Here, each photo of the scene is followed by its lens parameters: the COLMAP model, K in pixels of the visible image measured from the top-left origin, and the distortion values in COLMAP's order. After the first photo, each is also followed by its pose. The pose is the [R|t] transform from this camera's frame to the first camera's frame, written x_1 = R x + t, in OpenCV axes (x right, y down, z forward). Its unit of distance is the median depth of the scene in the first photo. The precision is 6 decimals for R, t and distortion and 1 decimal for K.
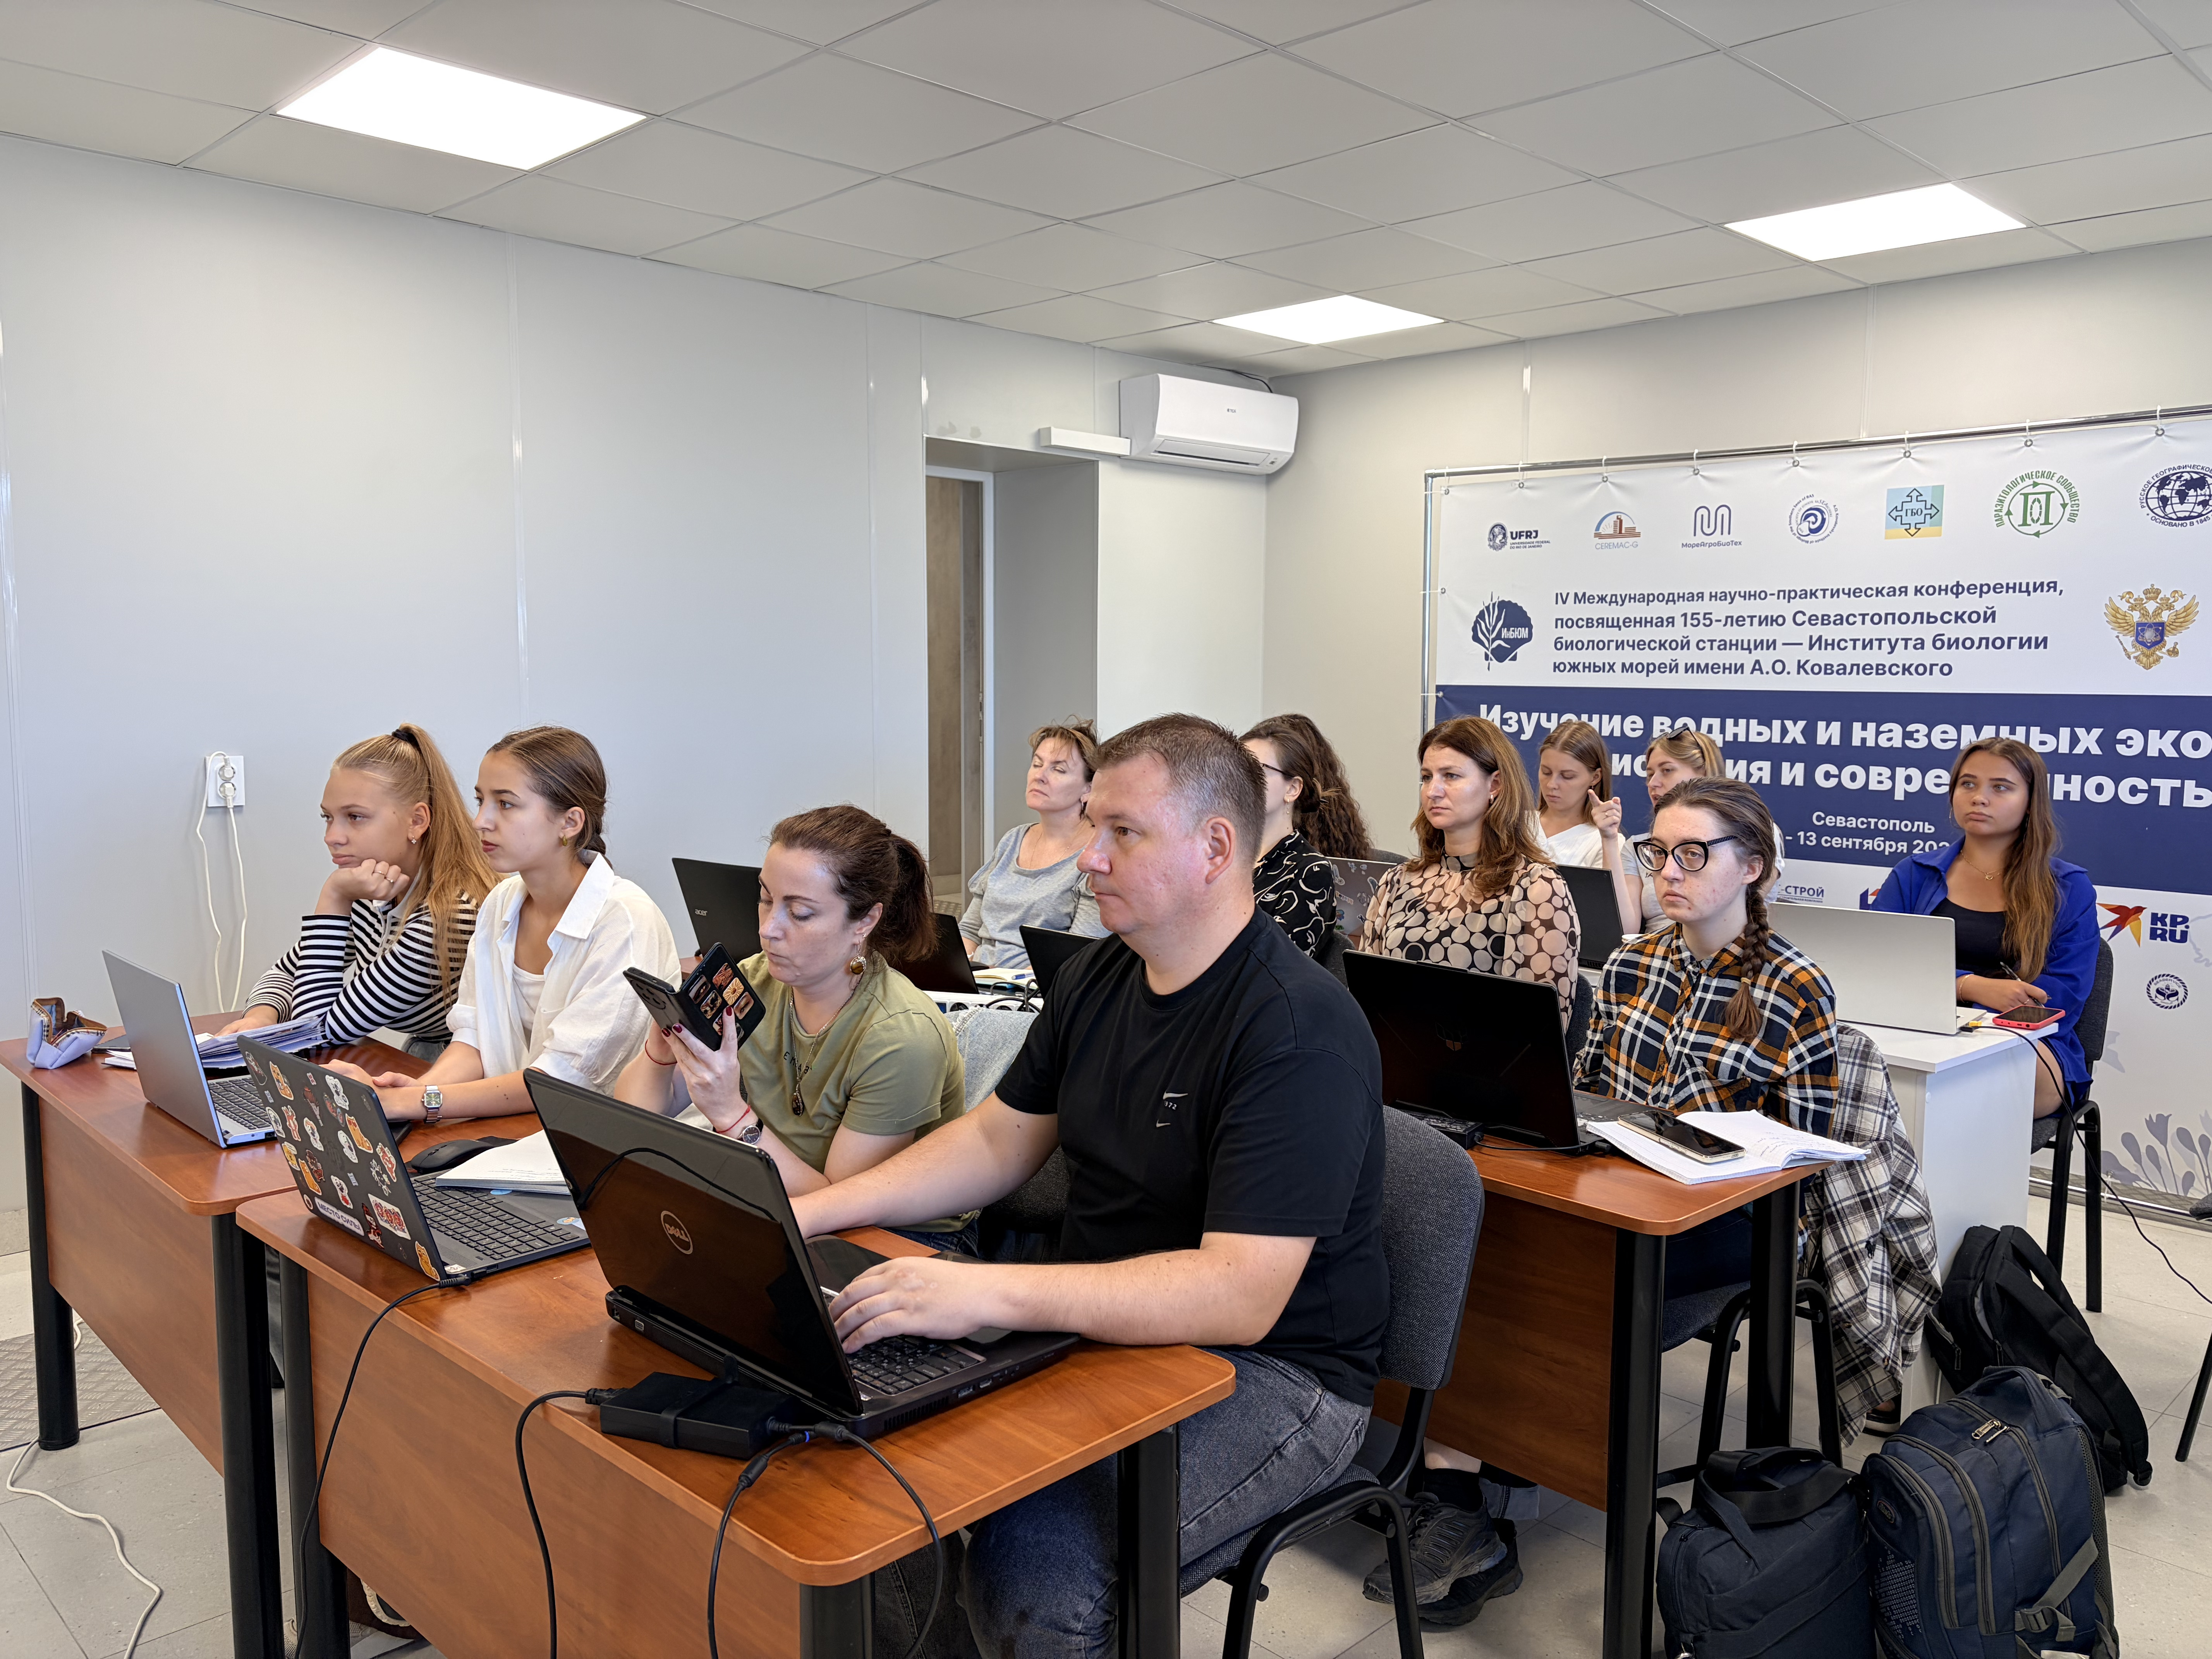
lens RADIAL K [[1655.6, 0, 1112.3], [0, 1655.6, 831.9], [0, 0, 1]] dist [0.050624, -0.050859]
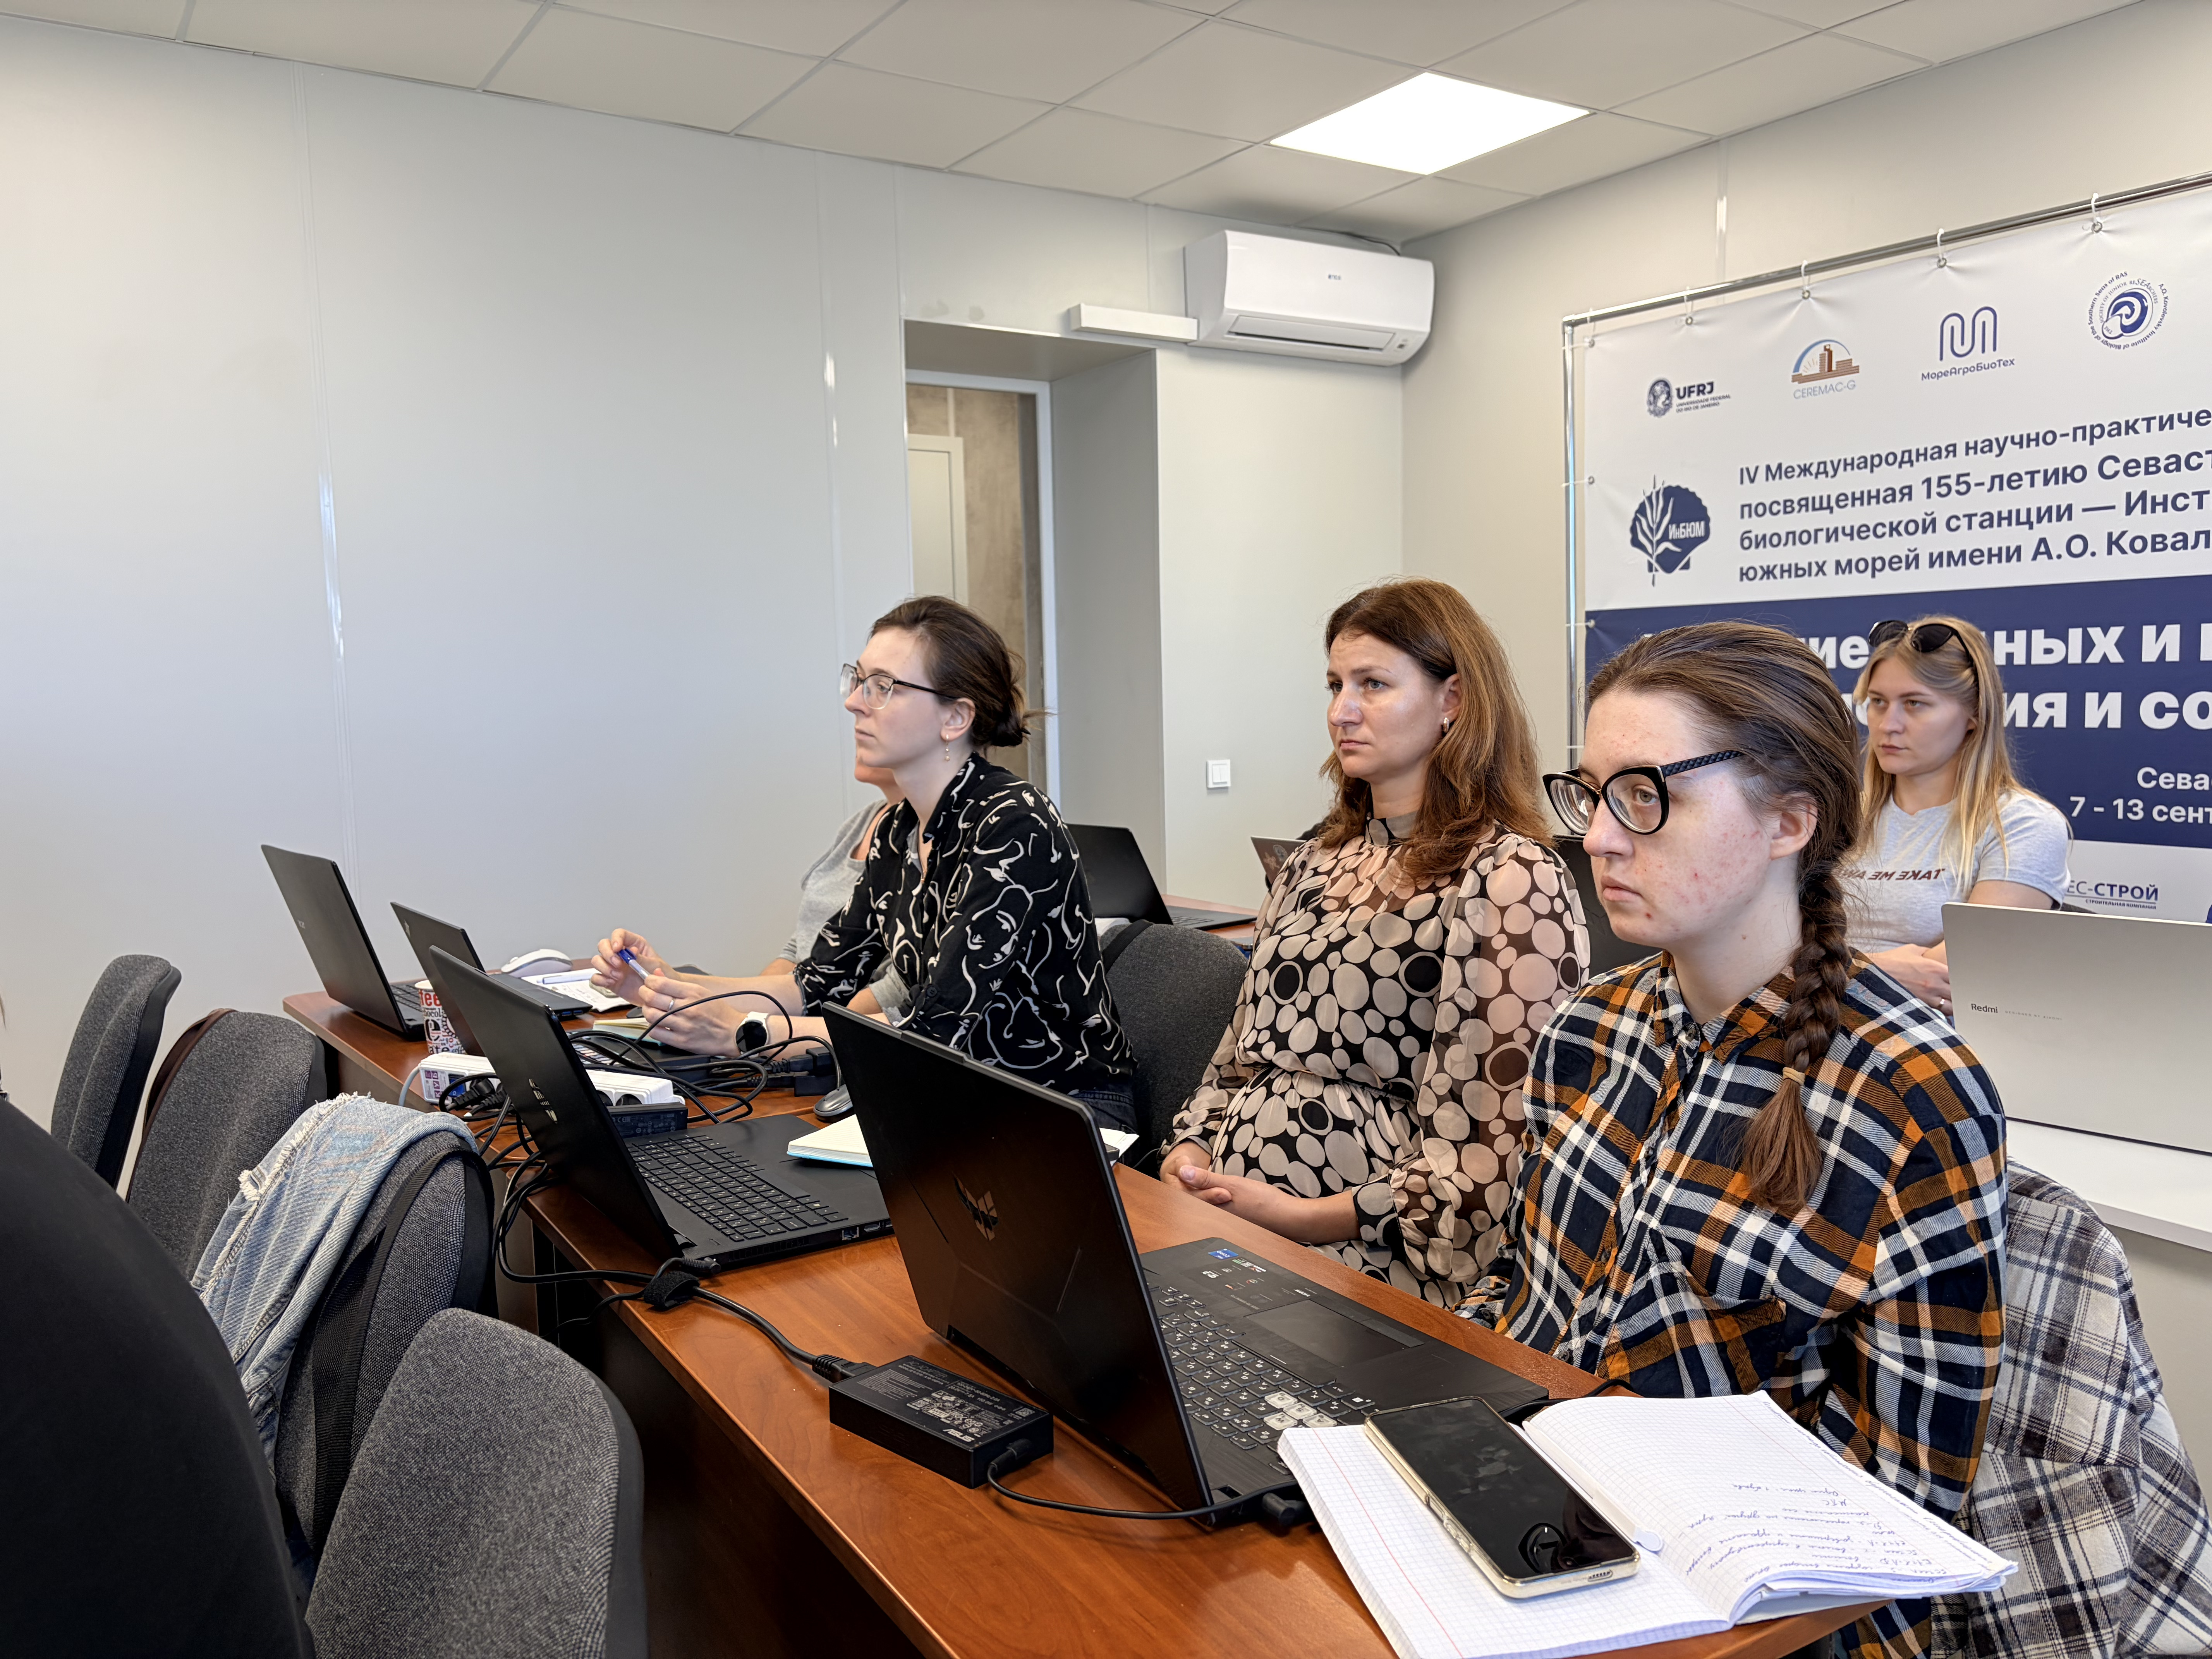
lens RADIAL K [[1655.6, 0, 1077.5], [0, 1655.6, 819.2], [0, 0, 1]] dist [0.050624, -0.050859]
pose [[0.977797, -0.007747, -0.209412, 0.229998], [0.005360, 0.999914, -0.011964, 0.020221], [0.209487, 0.010576, 0.977754, 0.416445]]
